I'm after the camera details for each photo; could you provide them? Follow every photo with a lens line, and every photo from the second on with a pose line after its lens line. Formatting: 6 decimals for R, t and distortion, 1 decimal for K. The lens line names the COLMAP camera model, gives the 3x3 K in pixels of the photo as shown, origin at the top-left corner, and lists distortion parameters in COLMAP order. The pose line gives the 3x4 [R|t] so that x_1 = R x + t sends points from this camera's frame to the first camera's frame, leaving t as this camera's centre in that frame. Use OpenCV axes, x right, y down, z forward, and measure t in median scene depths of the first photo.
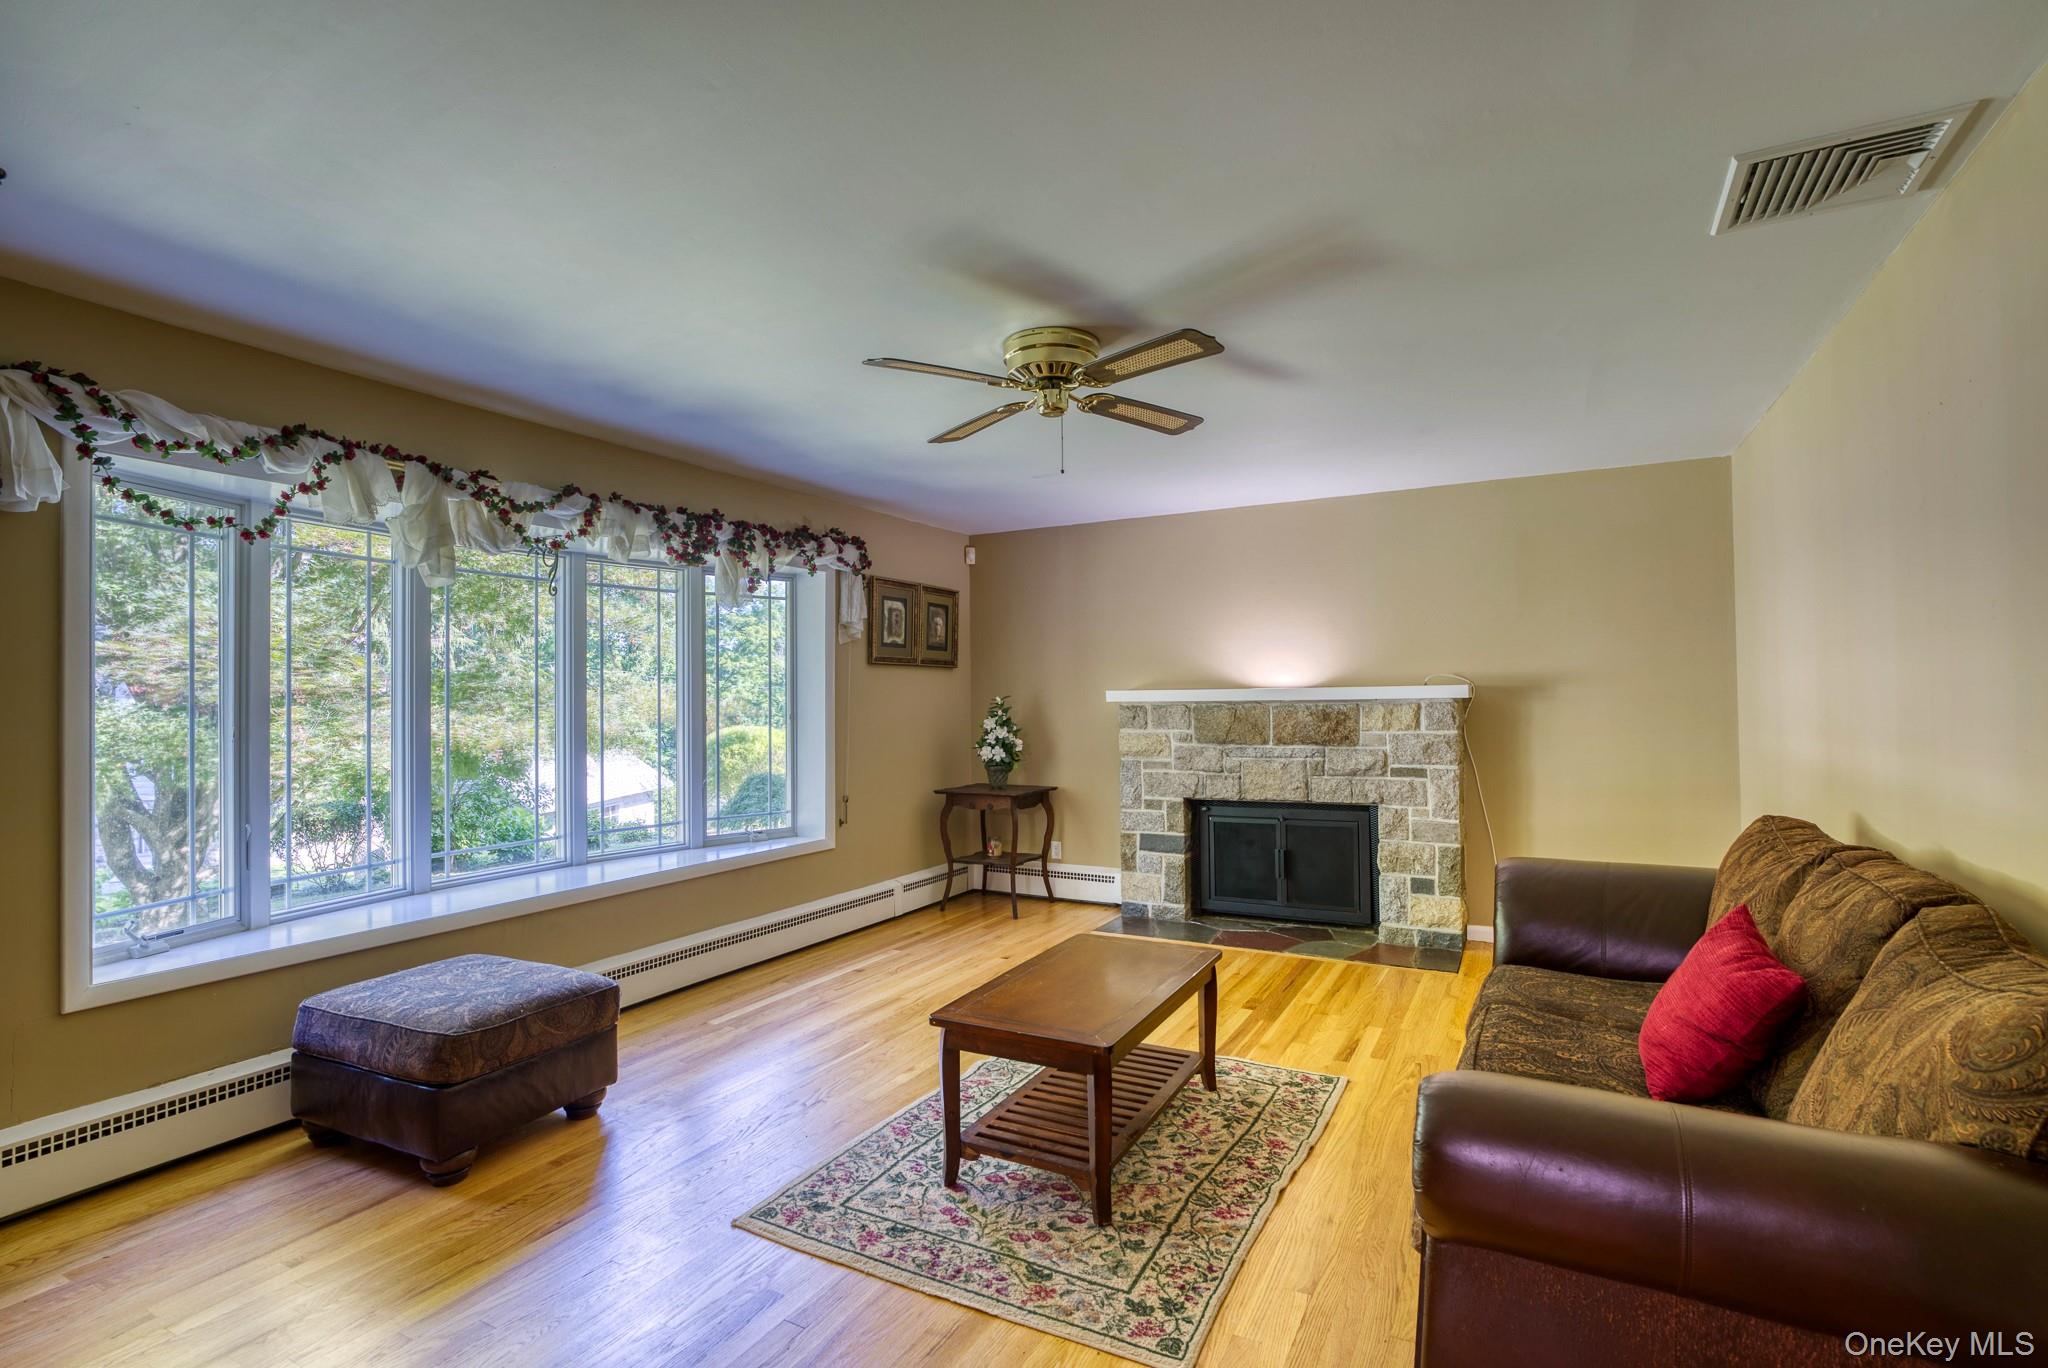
lens RADIAL K [[956.9, 0, 1022.1], [0, 956.9, 691.5], [0, 0, 1]] dist [-0.011702, -0.000844]
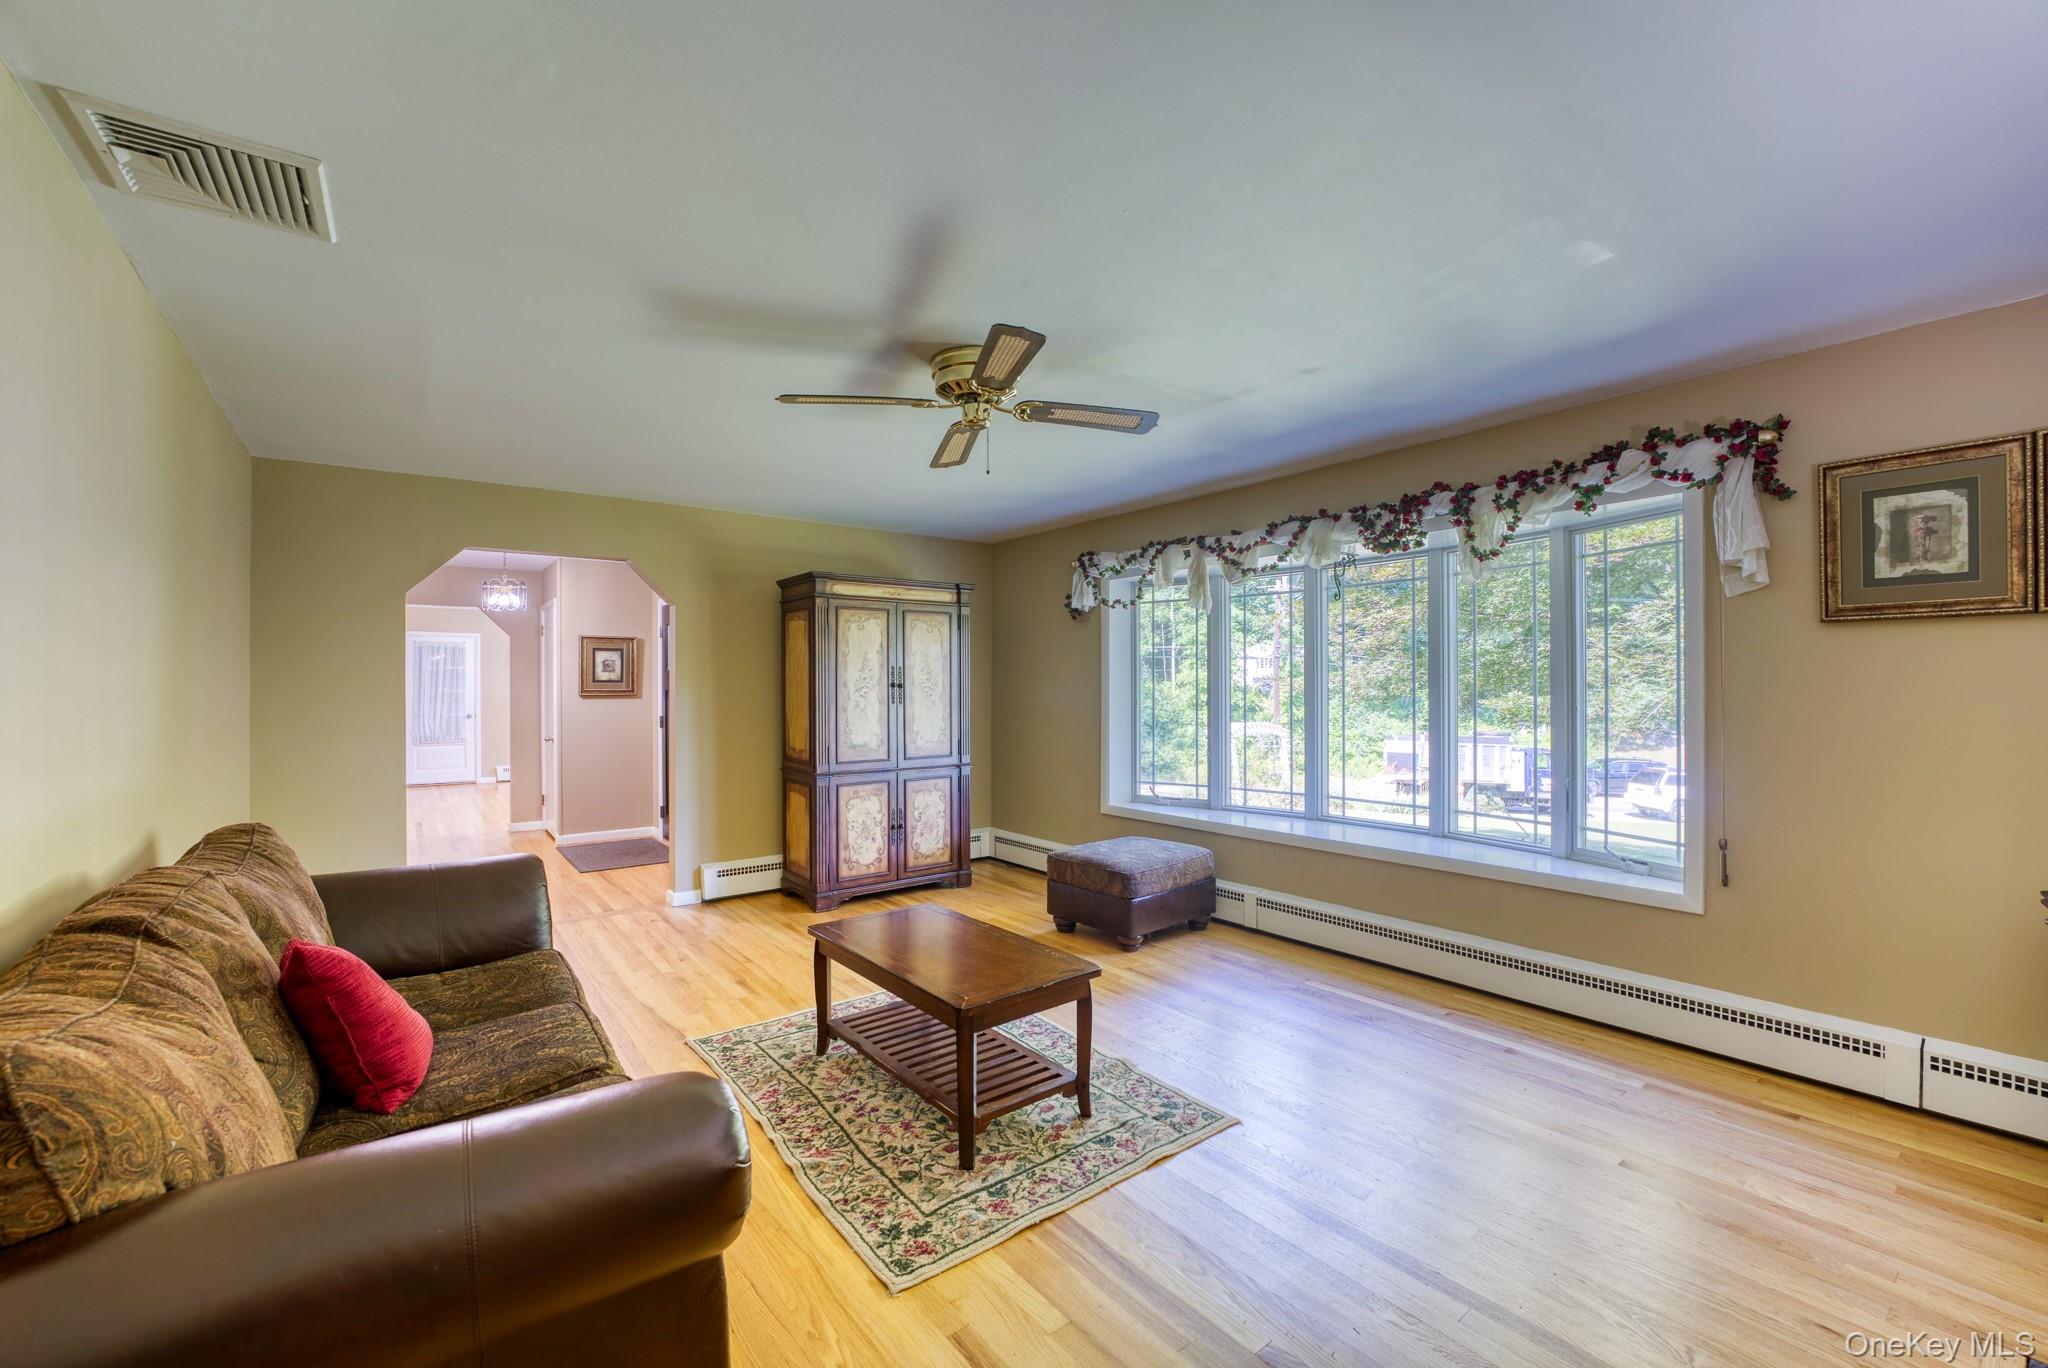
lens RADIAL K [[838.7, 0, 1025.0], [0, 838.7, 679.5], [0, 0, 1]] dist [-0.015762, 0.000048]
pose [[-0.403692, 0.019006, -0.914697, 0.505072], [0.027395, 0.999587, 0.008679, -0.013164], [0.914485, -0.021555, -0.404046, 0.811014]]
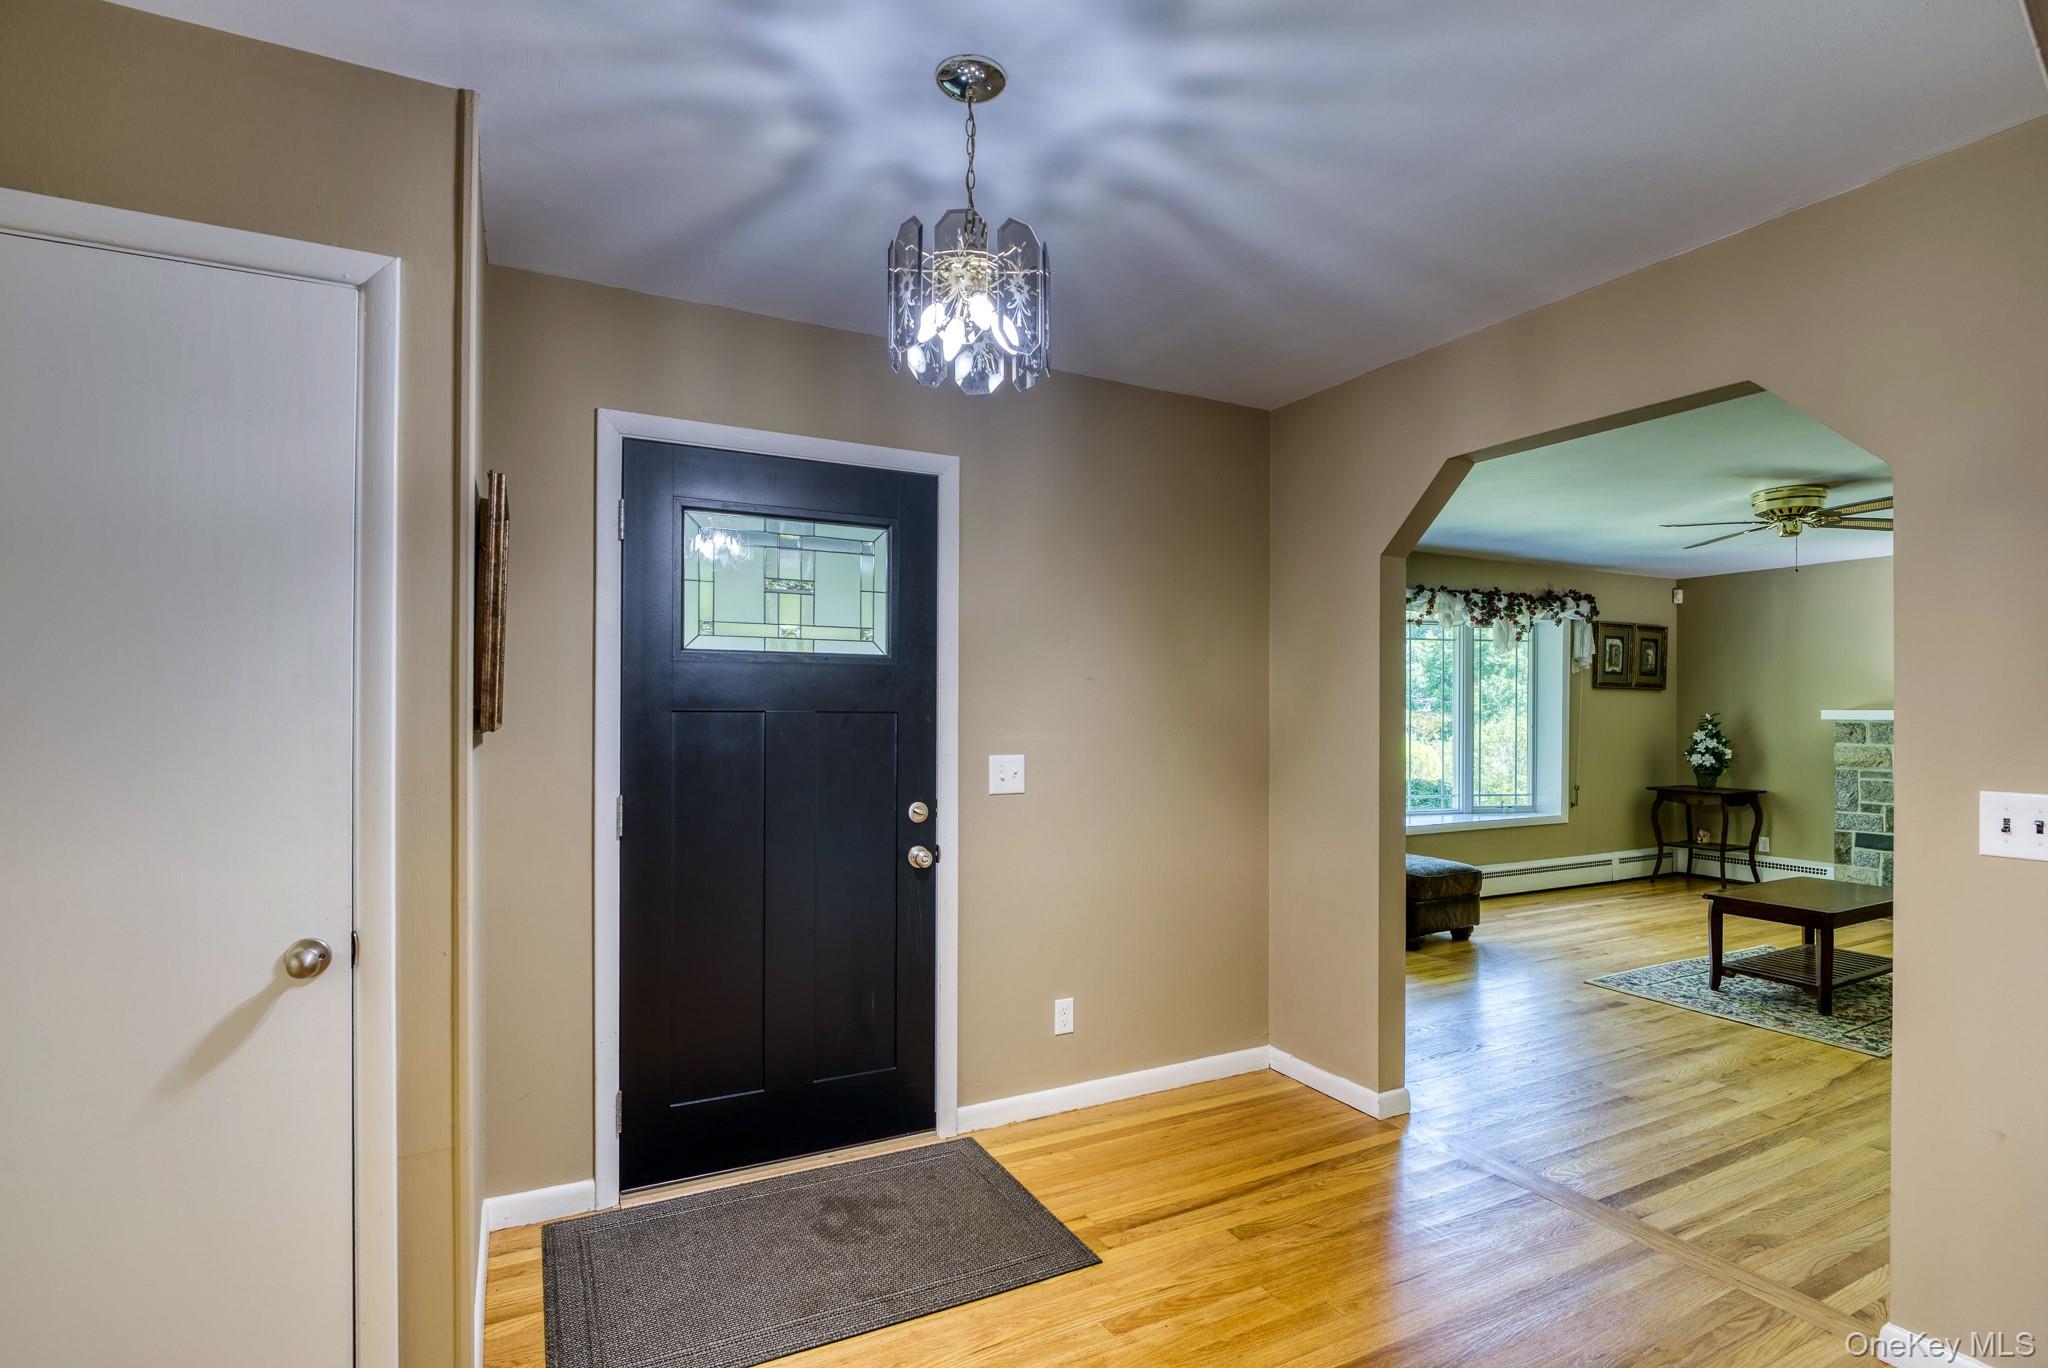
lens RADIAL K [[956.9, 0, 1033.5], [0, 956.9, 710.9], [0, 0, 1]] dist [-0.011702, -0.000844]
pose [[0.829271, 0.012900, -0.558698, -0.069885], [-0.008563, 0.999909, 0.010376, -0.004169], [0.558781, -0.003820, 0.829306, -0.561268]]
